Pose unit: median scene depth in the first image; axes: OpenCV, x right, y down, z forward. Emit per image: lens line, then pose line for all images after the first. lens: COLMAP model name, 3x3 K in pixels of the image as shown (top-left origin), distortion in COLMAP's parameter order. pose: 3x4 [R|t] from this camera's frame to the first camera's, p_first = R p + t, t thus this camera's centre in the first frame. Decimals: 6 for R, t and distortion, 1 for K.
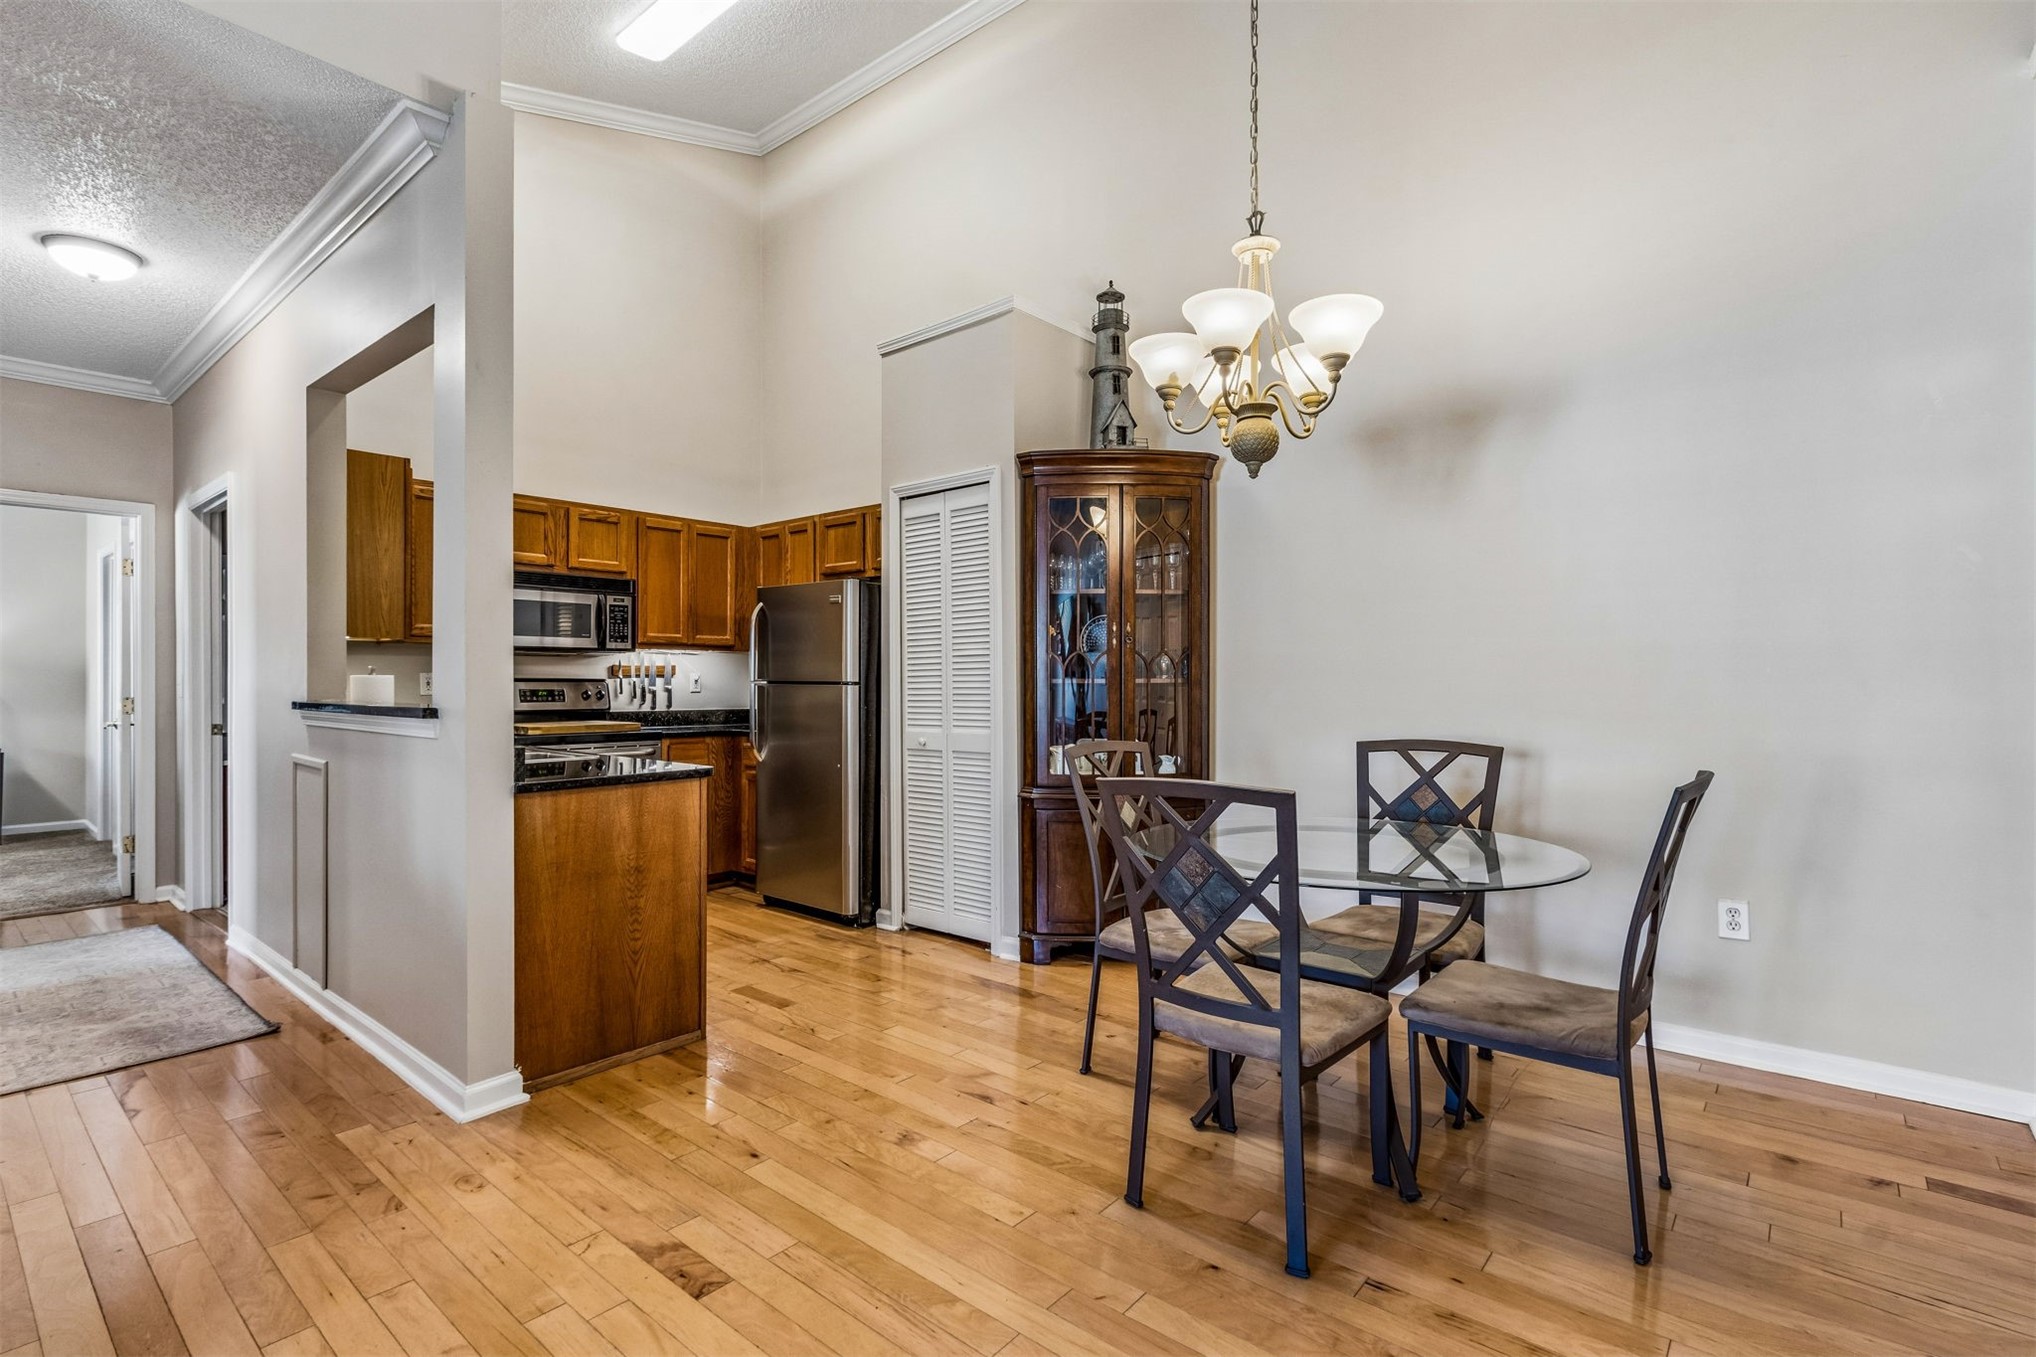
lens RADIAL K [[948.8, 0, 1003.2], [0, 948.8, 681.3], [0, 0, 1]] dist [0.004465, -0.000886]
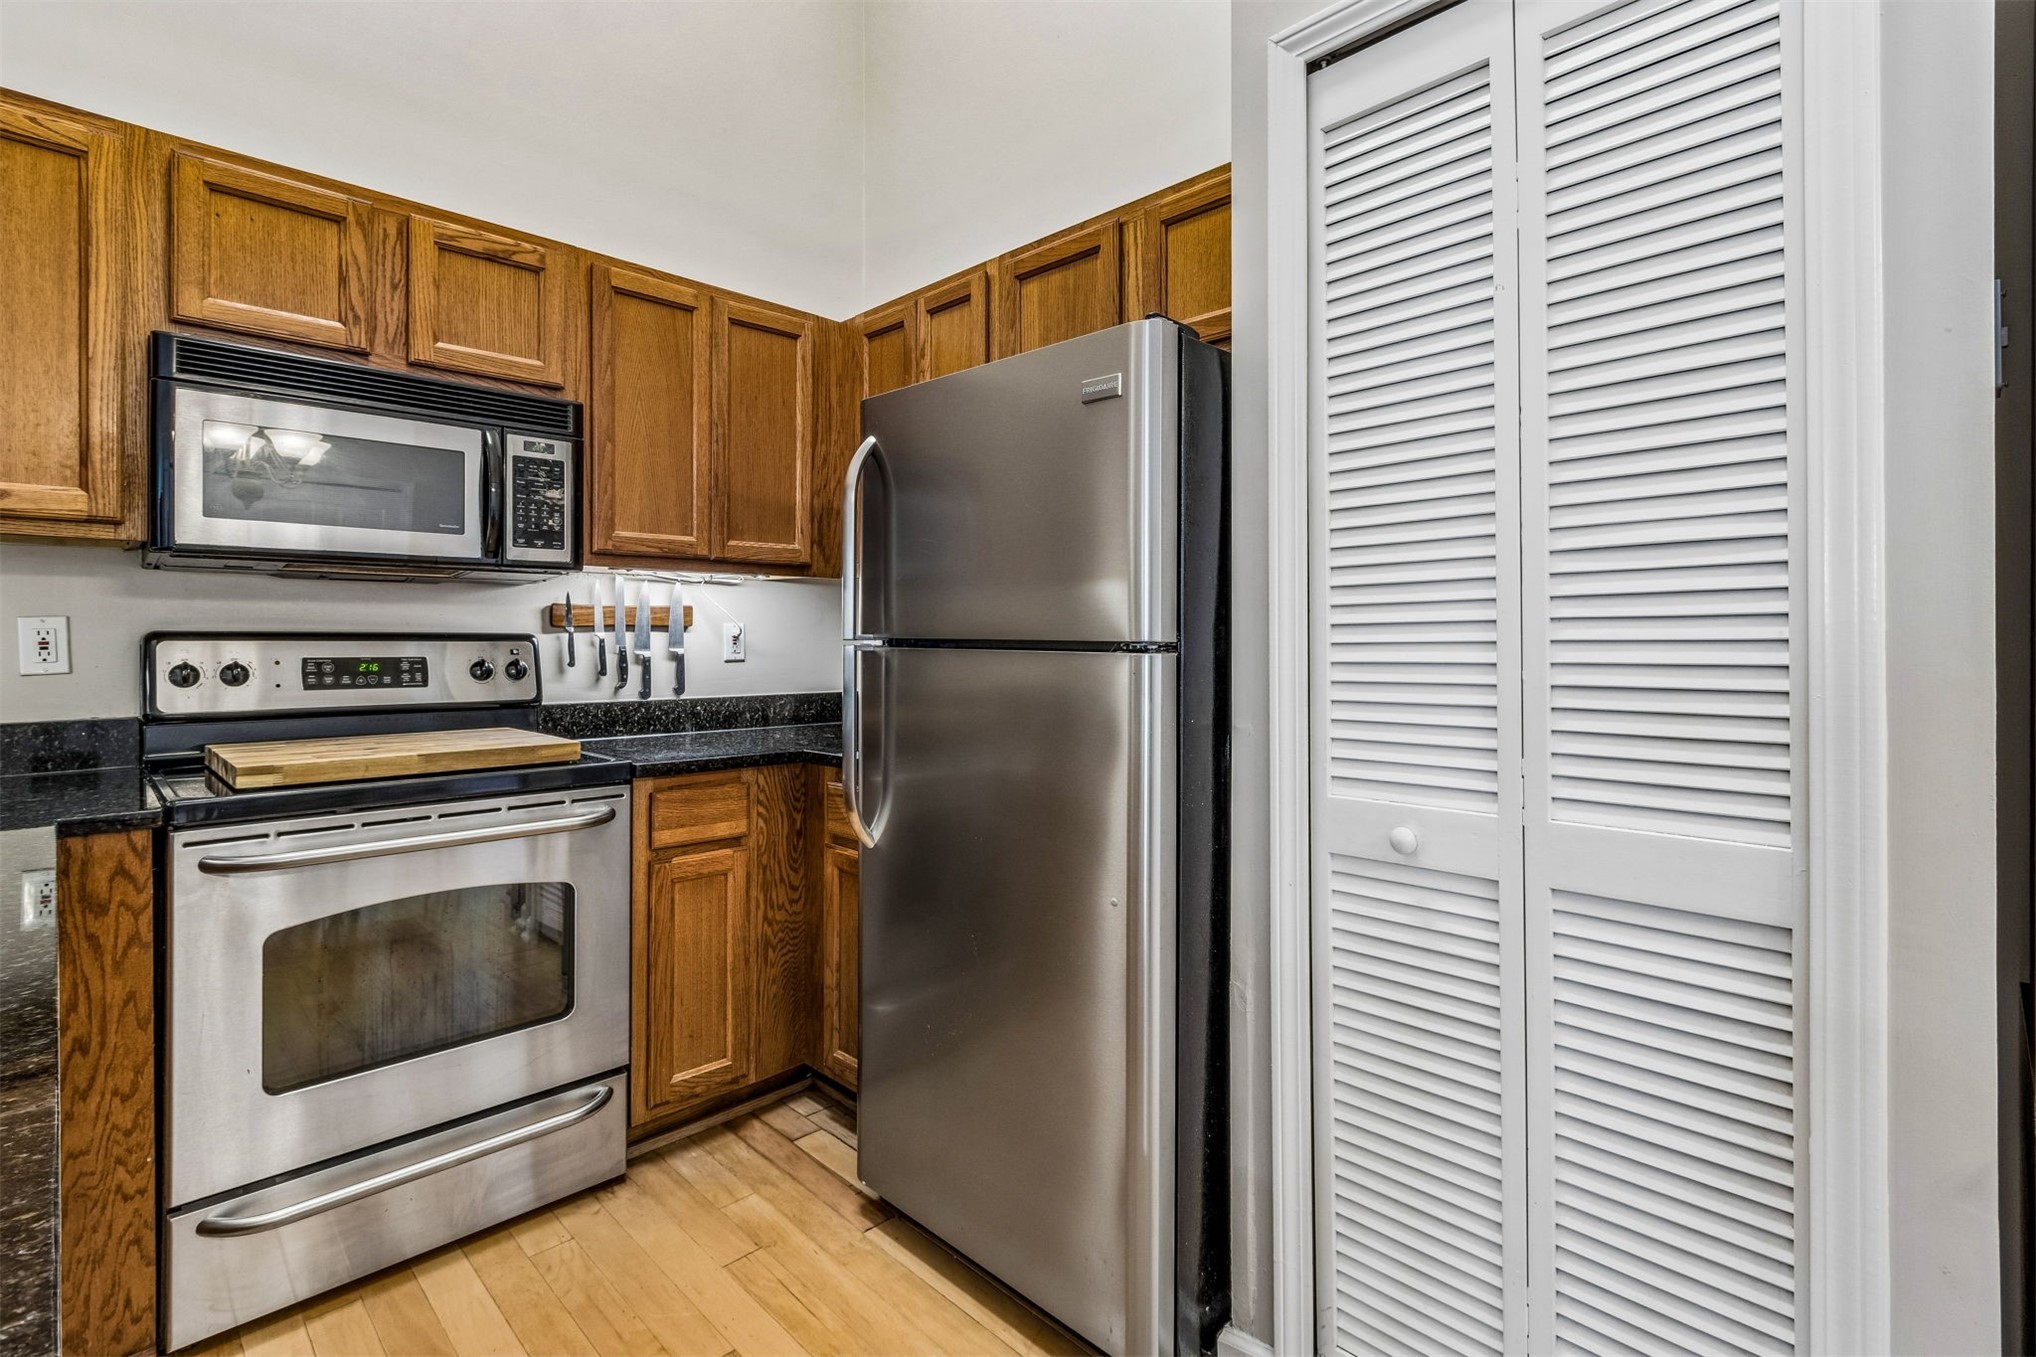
lens RADIAL K [[948.8, 0, 1009.5], [0, 948.8, 638.5], [0, 0, 1]] dist [0.004465, -0.000886]
pose [[0.996359, 0.000197, -0.085255, -0.196950], [-0.000111, 0.999999, 0.001019, -0.001043], [0.085256, -0.001005, 0.996359, 0.734472]]
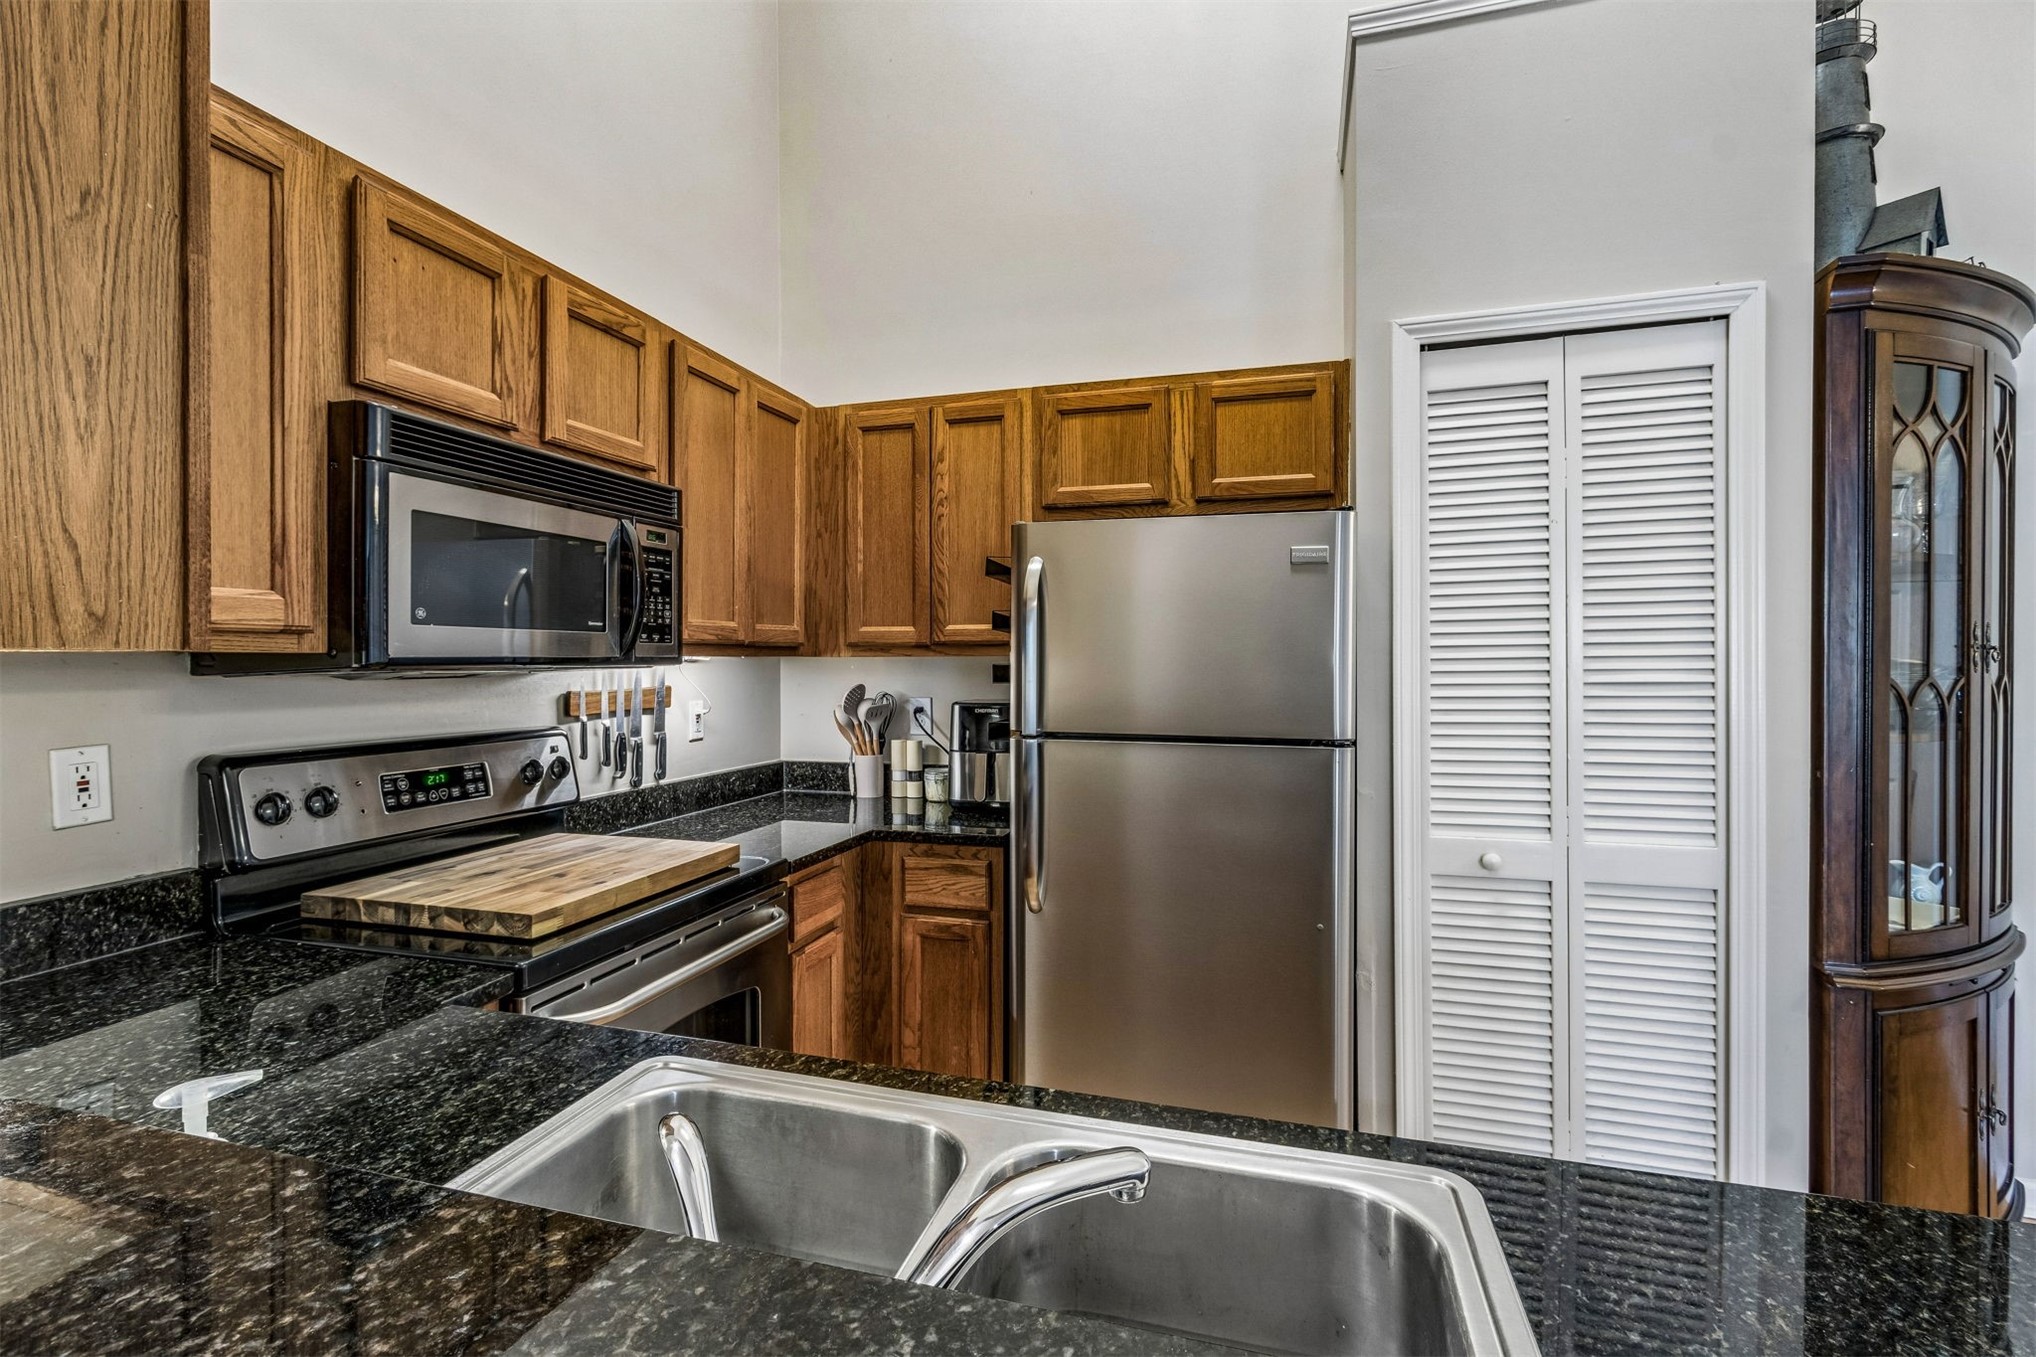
lens RADIAL K [[948.8, 0, 987.0], [0, 948.8, 665.4], [0, 0, 1]] dist [0.004465, -0.000886]
pose [[0.916113, -0.005753, 0.400880, -0.539183], [0.003198, 0.999970, 0.007043, -0.041341], [-0.400909, -0.005170, 0.916103, 0.711576]]
